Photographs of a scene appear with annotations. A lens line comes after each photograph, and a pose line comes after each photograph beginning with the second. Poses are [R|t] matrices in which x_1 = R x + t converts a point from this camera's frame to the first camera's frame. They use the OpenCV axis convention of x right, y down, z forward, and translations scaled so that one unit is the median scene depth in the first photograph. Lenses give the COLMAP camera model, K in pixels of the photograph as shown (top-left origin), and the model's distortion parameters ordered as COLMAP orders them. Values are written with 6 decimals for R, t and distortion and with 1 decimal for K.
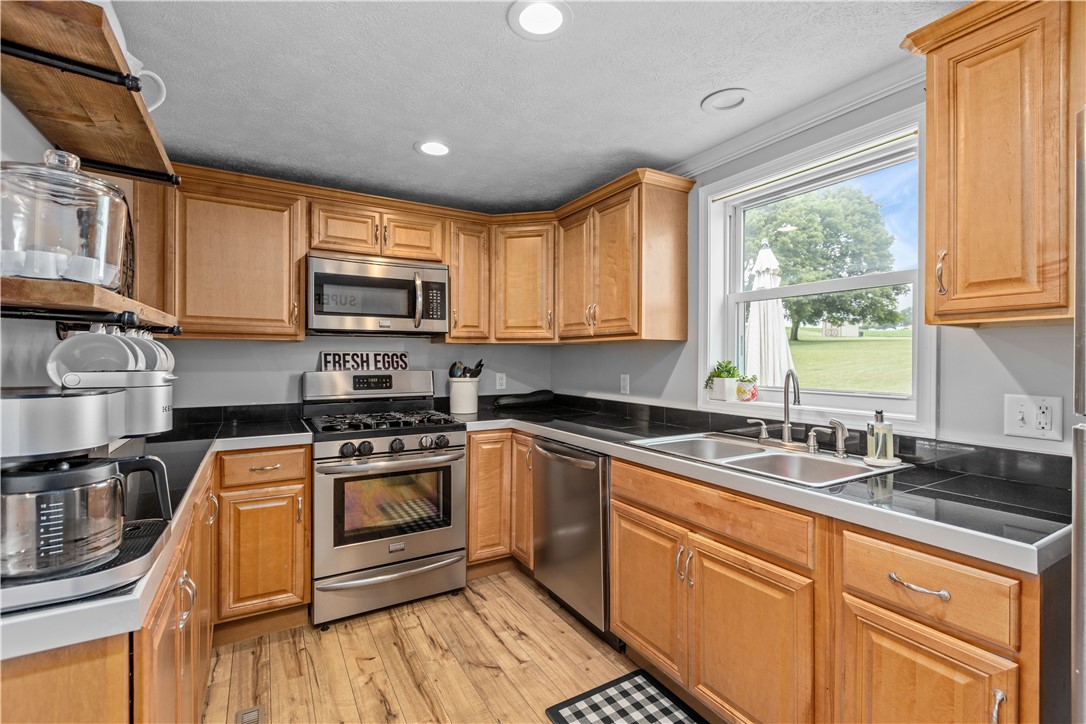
lens RADIAL K [[490.6, 0, 542.7], [0, 490.6, 358.3], [0, 0, 1]] dist [-0.001478, -0.000249]
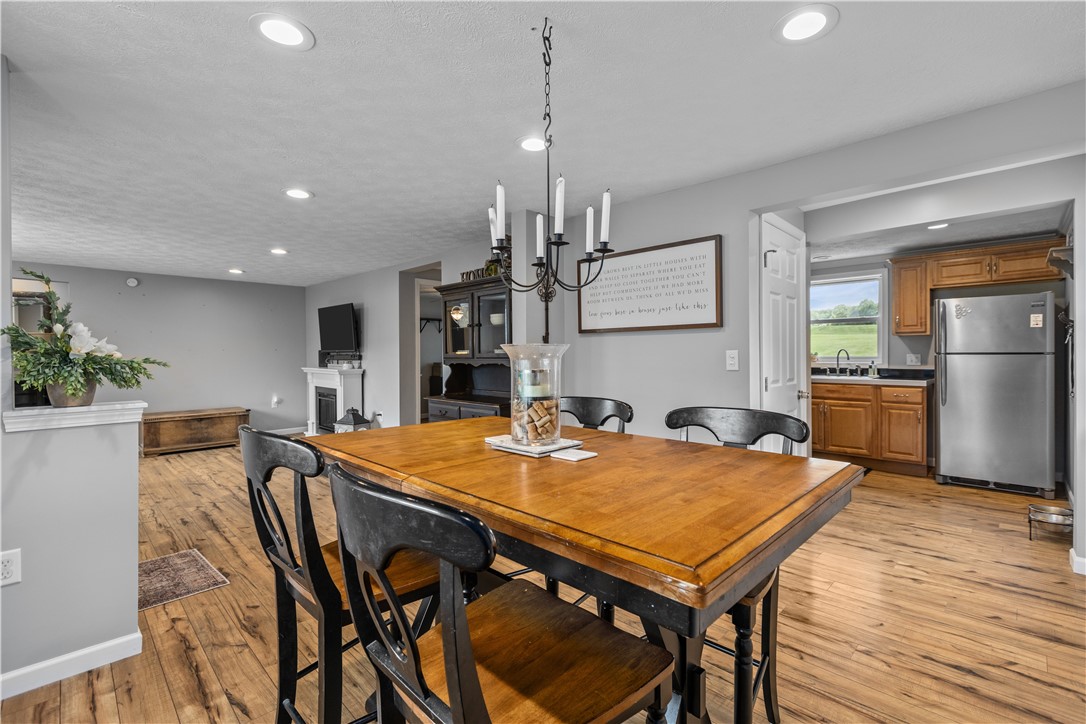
lens RADIAL K [[490.6, 0, 543.4], [0, 490.6, 360.3], [0, 0, 1]] dist [-0.001478, -0.000249]
pose [[0.962505, -0.008056, 0.271144, -2.797856], [0.007801, 0.999968, 0.002017, 0.094521], [-0.271152, 0.000173, 0.962537, -1.877528]]
